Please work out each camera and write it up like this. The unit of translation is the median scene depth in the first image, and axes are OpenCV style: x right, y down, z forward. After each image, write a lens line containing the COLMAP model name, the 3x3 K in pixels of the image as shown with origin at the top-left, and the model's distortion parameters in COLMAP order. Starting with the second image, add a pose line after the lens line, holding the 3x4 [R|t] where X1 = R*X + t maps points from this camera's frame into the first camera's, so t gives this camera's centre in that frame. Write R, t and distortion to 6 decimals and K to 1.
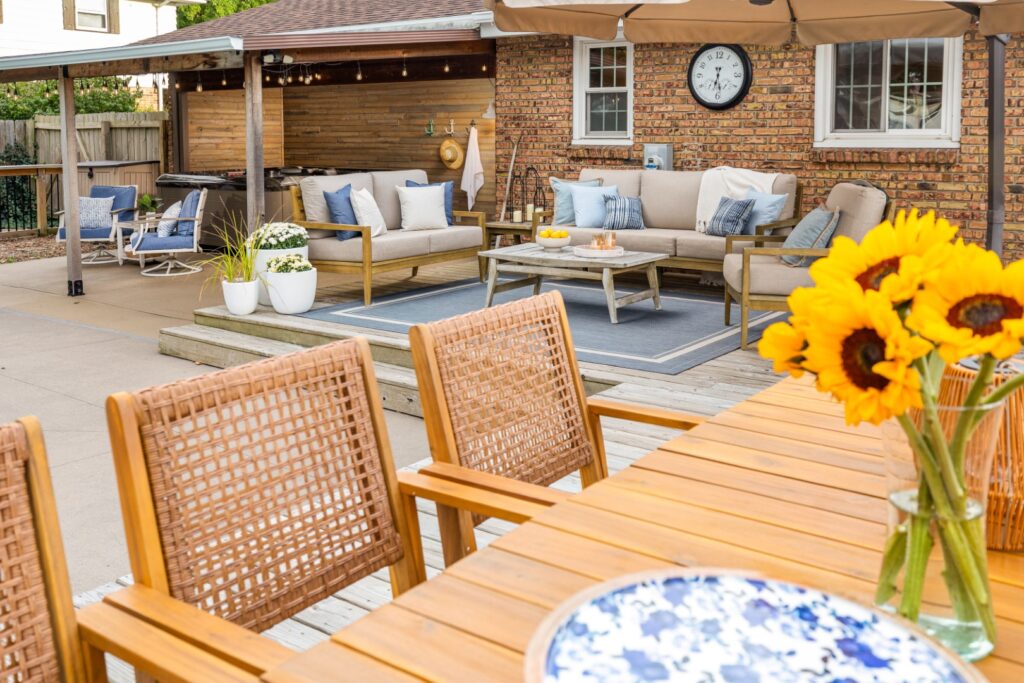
lens RADIAL K [[953.2, 0, 516.2], [0, 953.2, 282.1], [0, 0, 1]] dist [-0.001888, 0.004030]
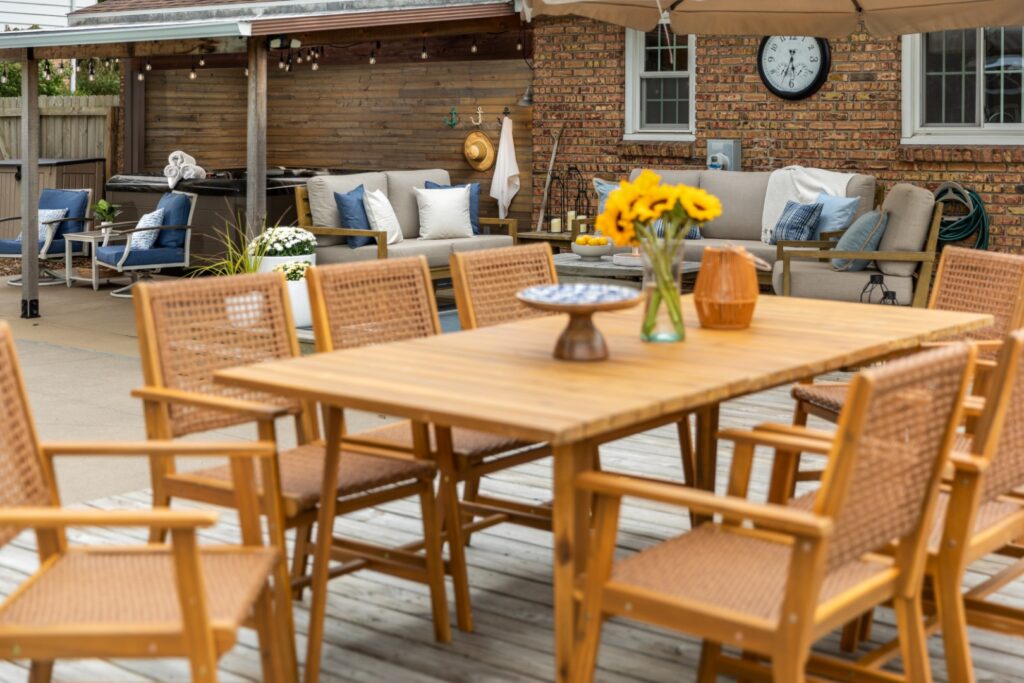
lens RADIAL K [[1511.0, 0, 512.0], [0, 1511.0, 341.5], [0, 0, 1]] dist [0.010763, -0.025248]
pose [[0.998919, 0.008871, -0.045634, 0.025492], [-0.009273, 0.999920, -0.008599, 0.047882], [0.045554, 0.009013, 0.998921, -0.349772]]
